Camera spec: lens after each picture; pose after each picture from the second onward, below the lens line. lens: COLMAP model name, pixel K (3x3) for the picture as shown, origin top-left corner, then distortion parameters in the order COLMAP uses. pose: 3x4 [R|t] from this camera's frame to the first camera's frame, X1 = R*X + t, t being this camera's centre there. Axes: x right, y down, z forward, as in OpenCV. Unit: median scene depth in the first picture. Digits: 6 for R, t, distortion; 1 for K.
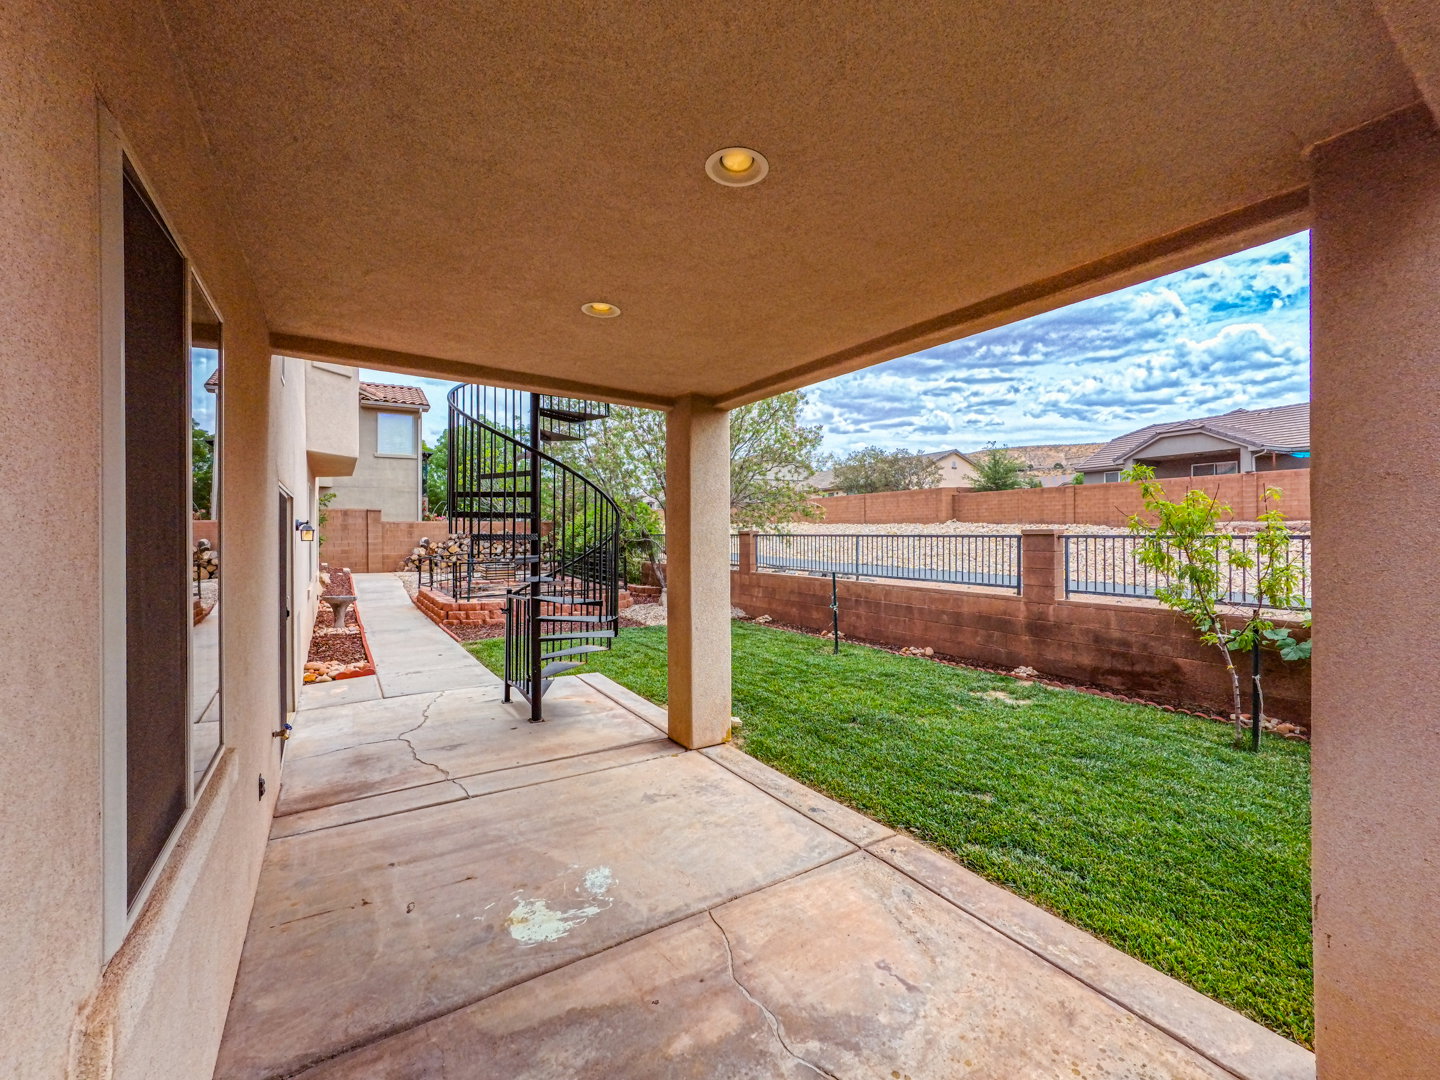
lens RADIAL K [[603.0, 0, 742.5], [0, 603.0, 536.6], [0, 0, 1]] dist [-0.001401, 0.000040]
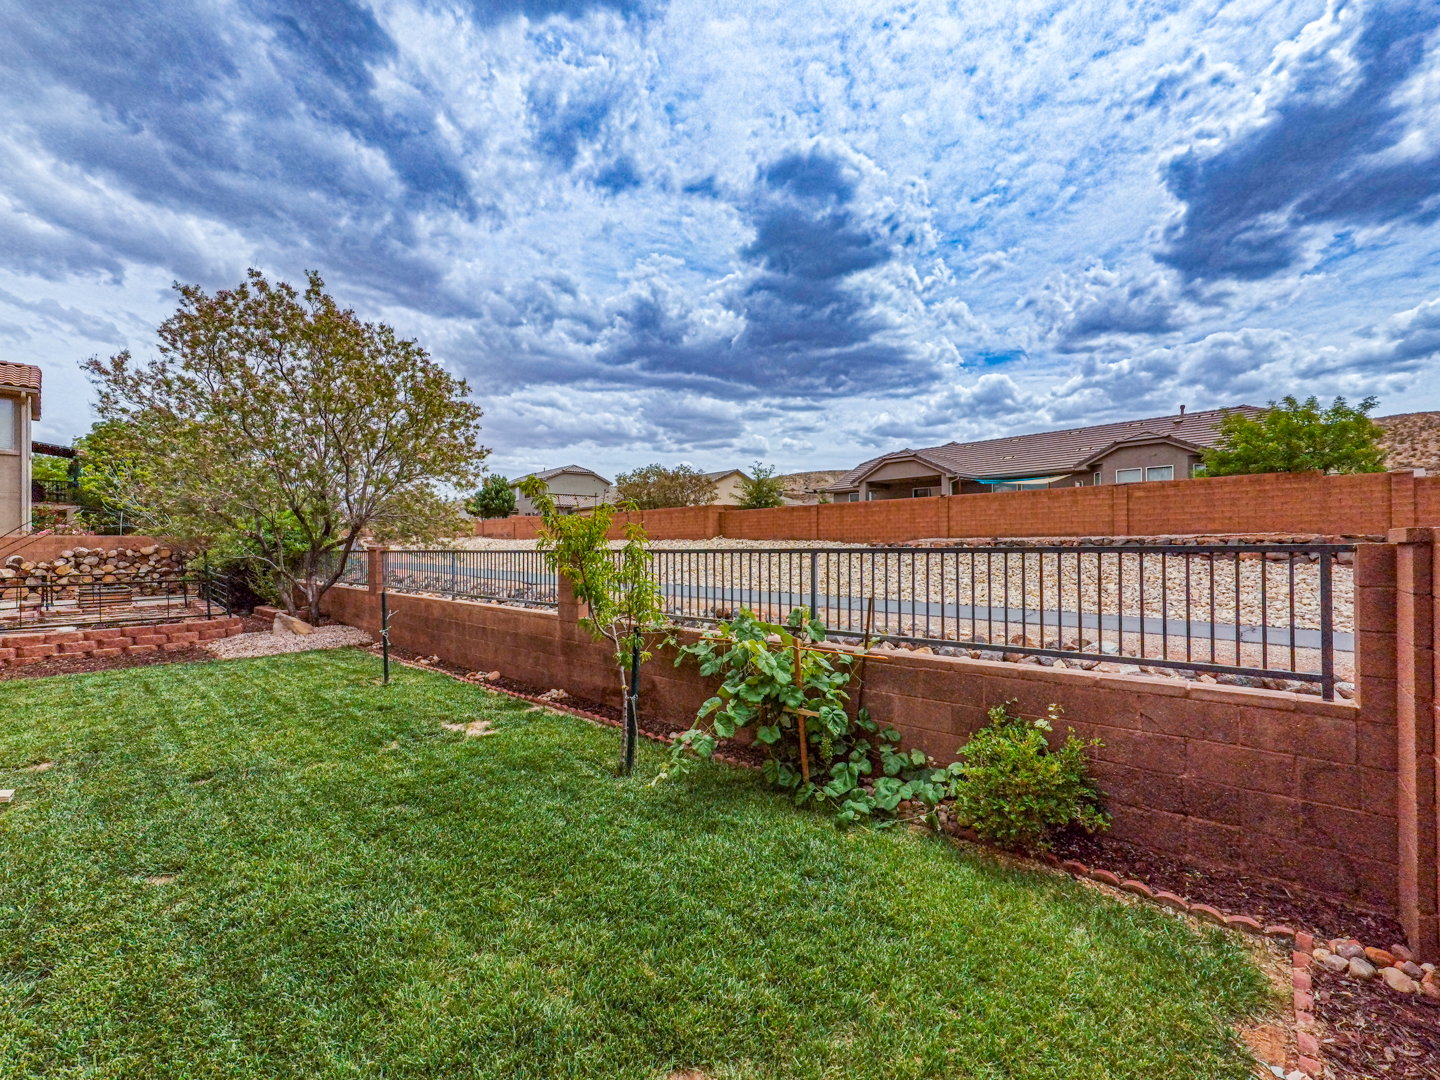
lens RADIAL K [[592.7, 0, 734.2], [0, 592.7, 548.6], [0, 0, 1]] dist [0.000469, 0.000381]
pose [[0.965892, -0.001711, 0.258939, 0.118428], [0.003536, 0.999972, -0.006581, 0.000439], [-0.258921, 0.007272, 0.965871, 0.005833]]
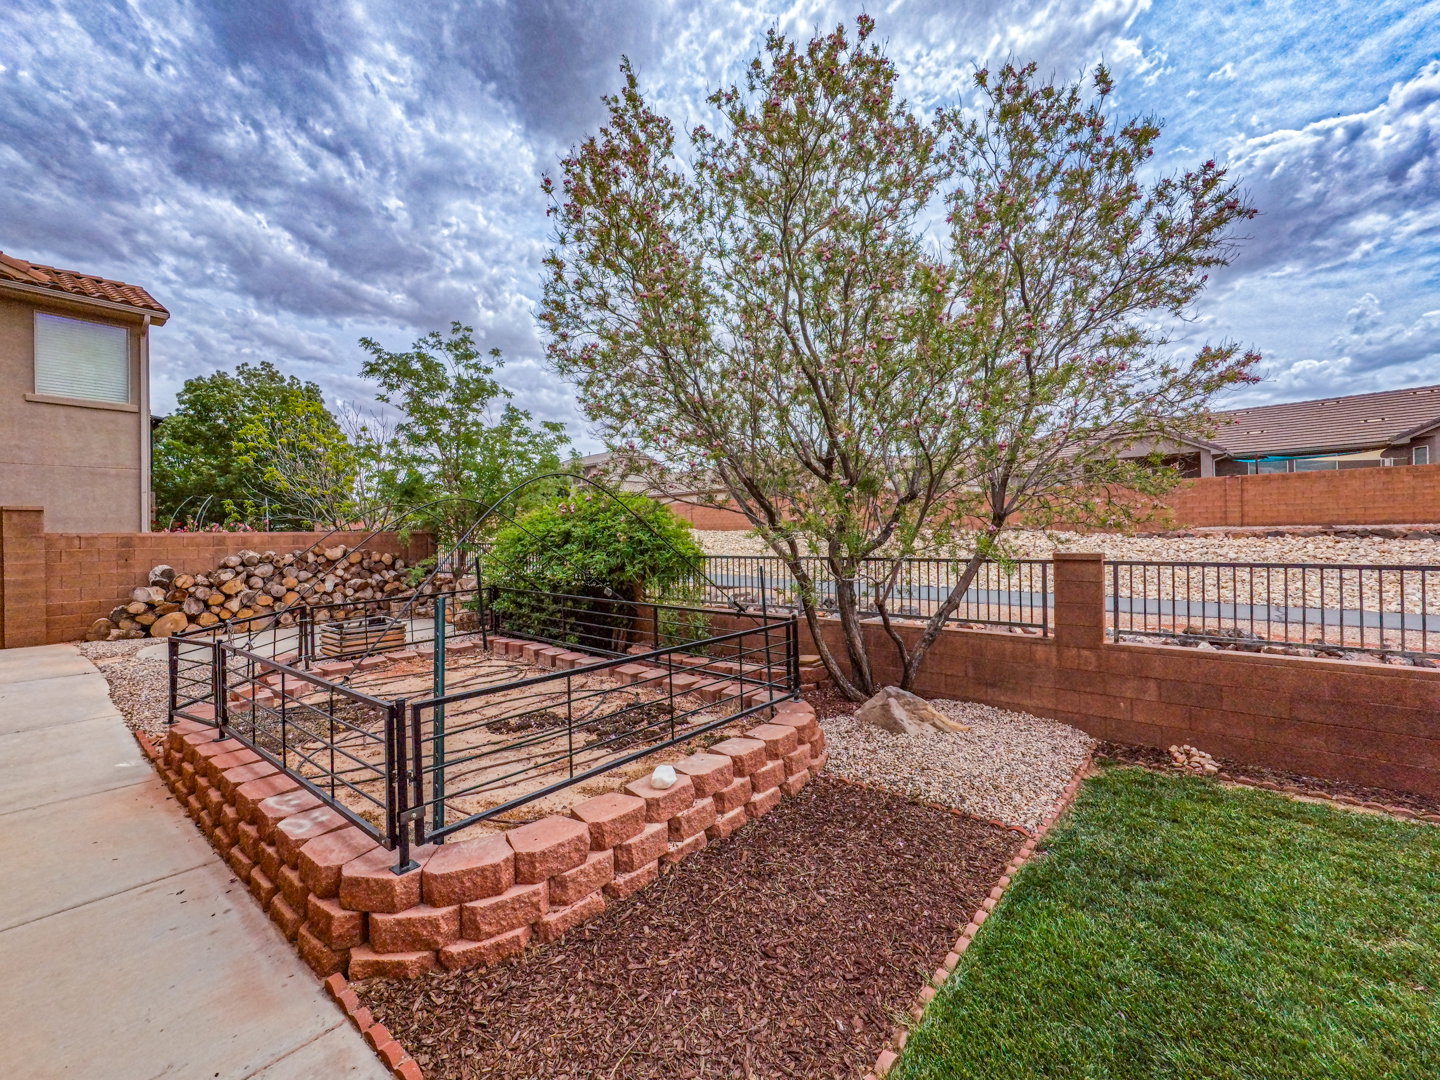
lens RADIAL K [[587.2, 0, 761.2], [0, 587.2, 539.4], [0, 0, 1]] dist [-0.000632, 0.000004]
pose [[0.945722, -0.013554, 0.324695, -0.143746], [0.016549, 0.999842, -0.006465, -0.005956], [-0.324556, 0.011487, 0.945797, 0.253327]]
